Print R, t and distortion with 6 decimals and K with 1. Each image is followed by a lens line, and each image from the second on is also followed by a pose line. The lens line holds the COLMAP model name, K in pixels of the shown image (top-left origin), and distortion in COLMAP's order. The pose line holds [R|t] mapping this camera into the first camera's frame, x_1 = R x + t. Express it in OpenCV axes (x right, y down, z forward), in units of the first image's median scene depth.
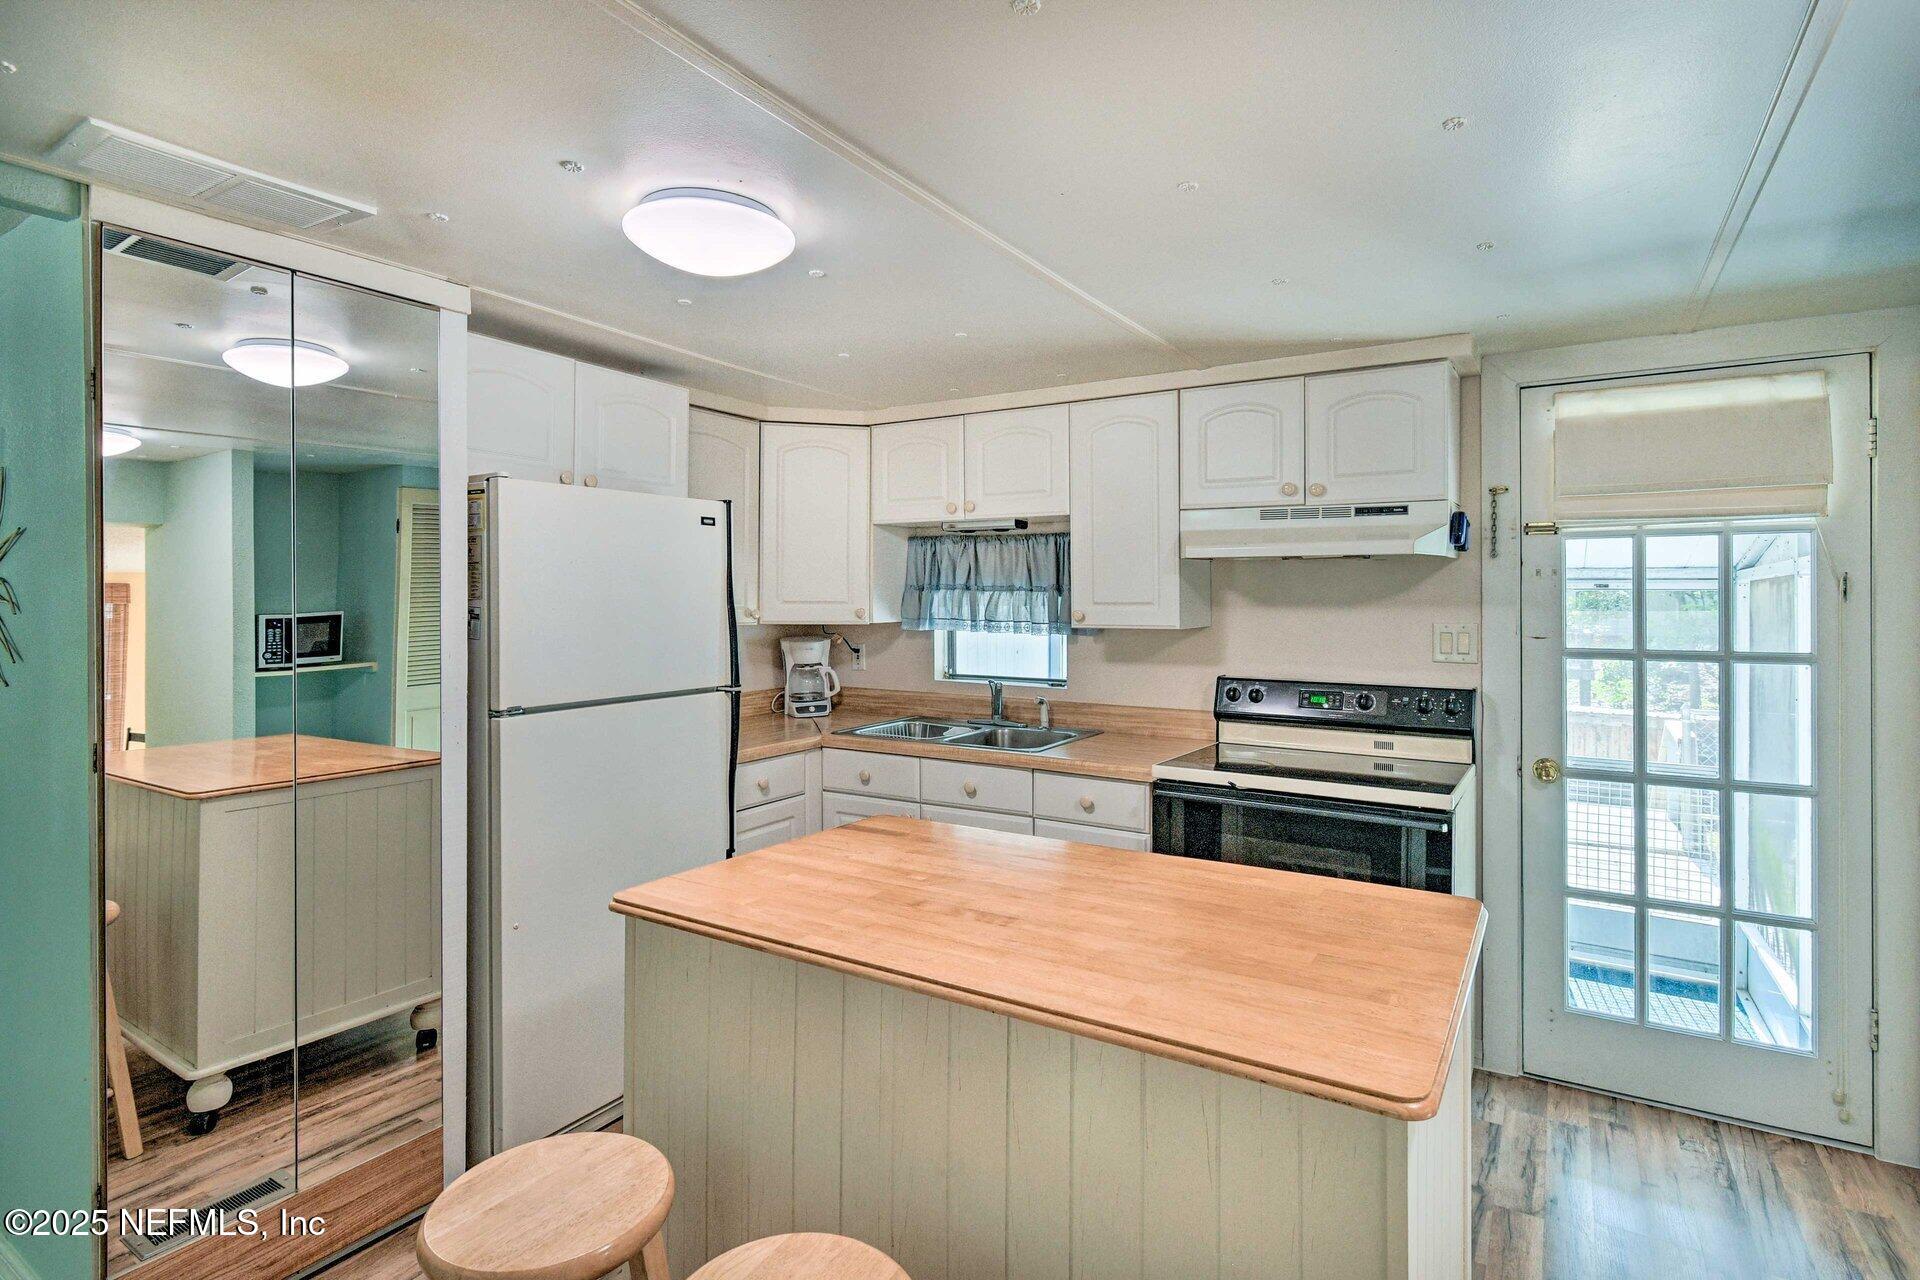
lens RADIAL K [[961.0, 0, 956.8], [0, 961.0, 593.5], [0, 0, 1]] dist [0.000814, 0.000137]
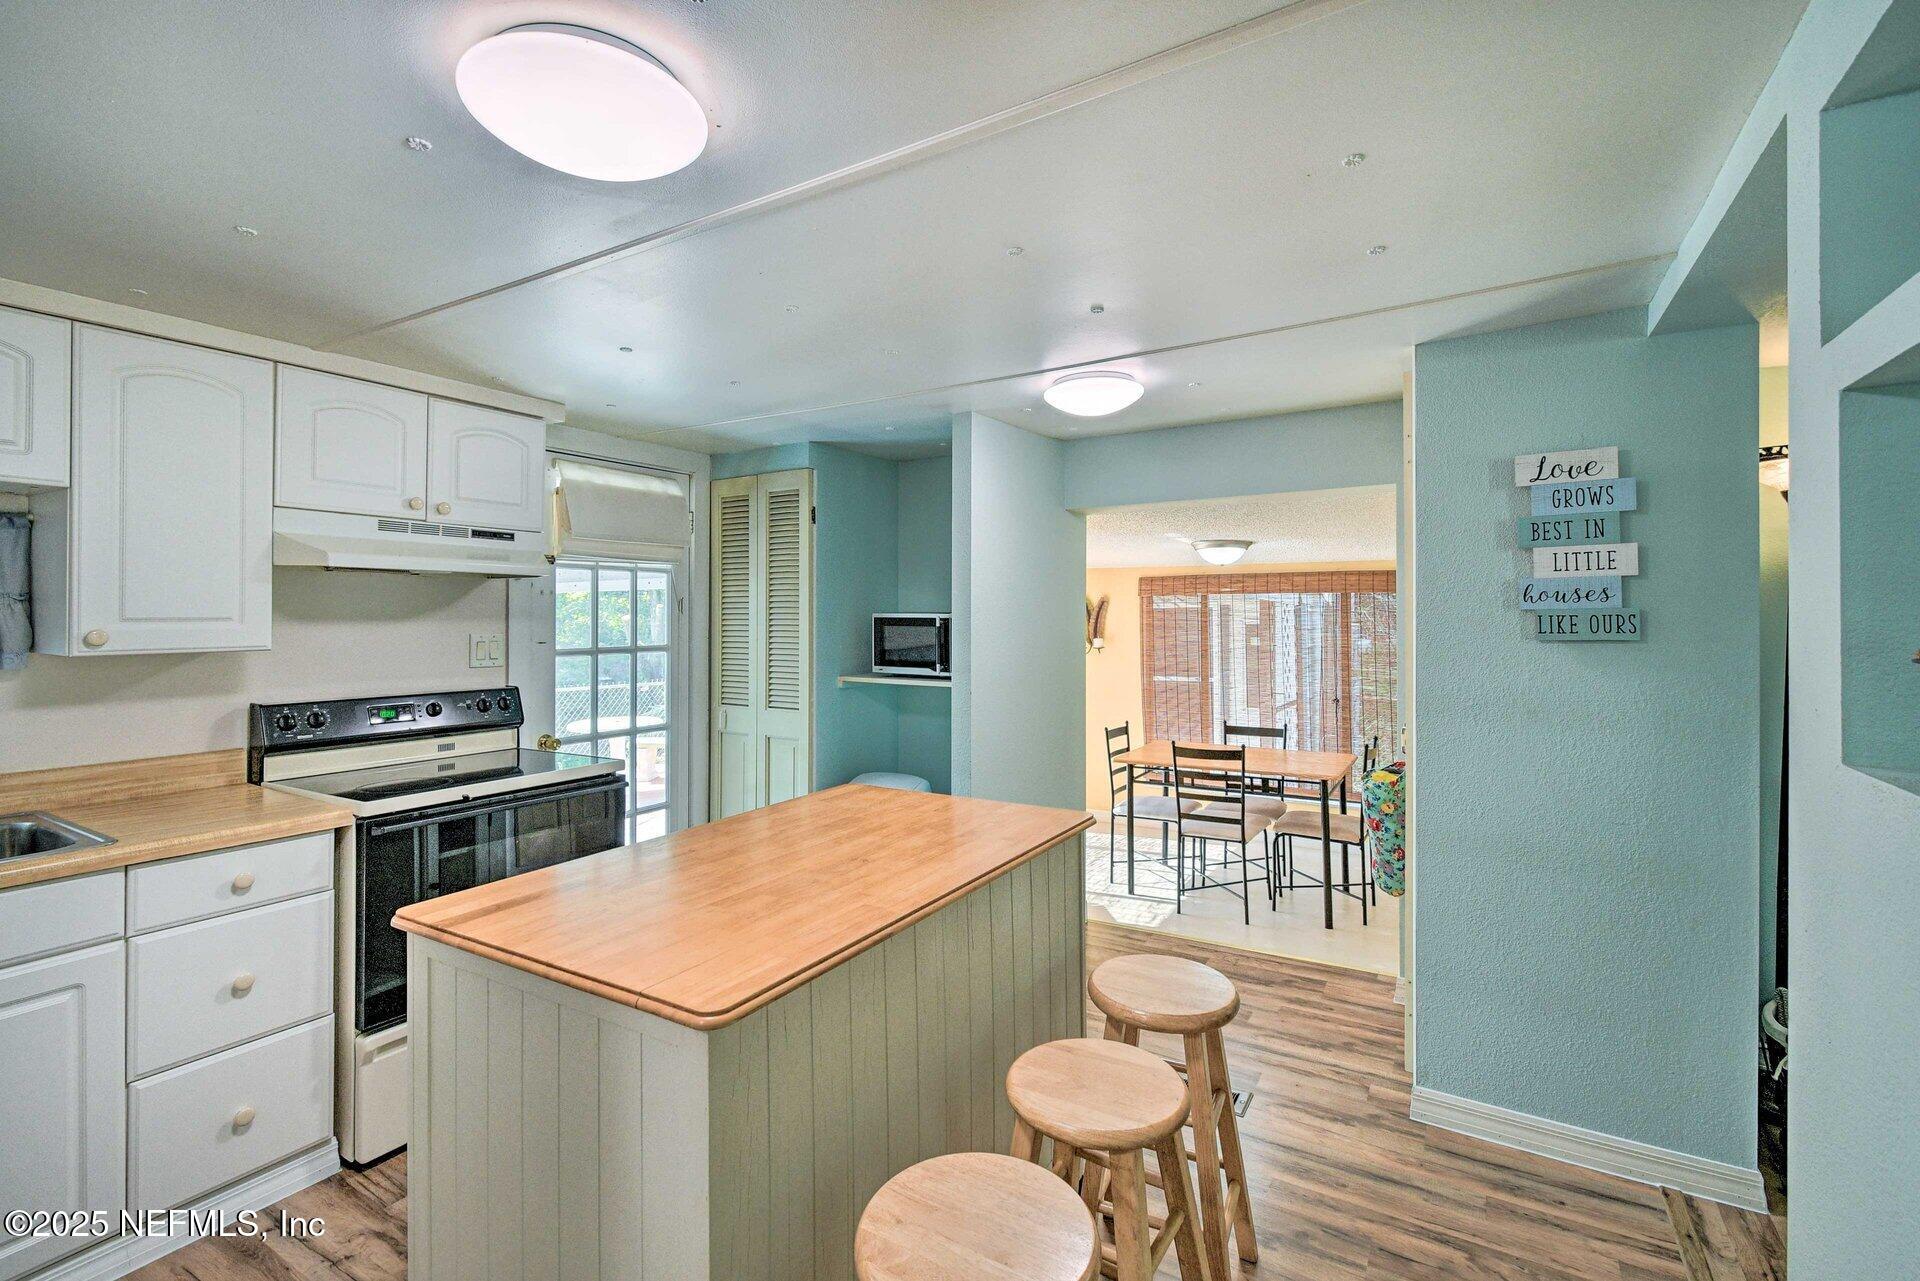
lens RADIAL K [[857.4, 0, 957.1], [0, 857.4, 606.5], [0, 0, 1]] dist [-0.000415, -0.000181]
pose [[-0.020272, 0.006500, 0.999773, -0.567789], [-0.000009, 0.999979, -0.006502, 0.004655], [-0.999795, -0.000141, -0.020271, 0.460494]]
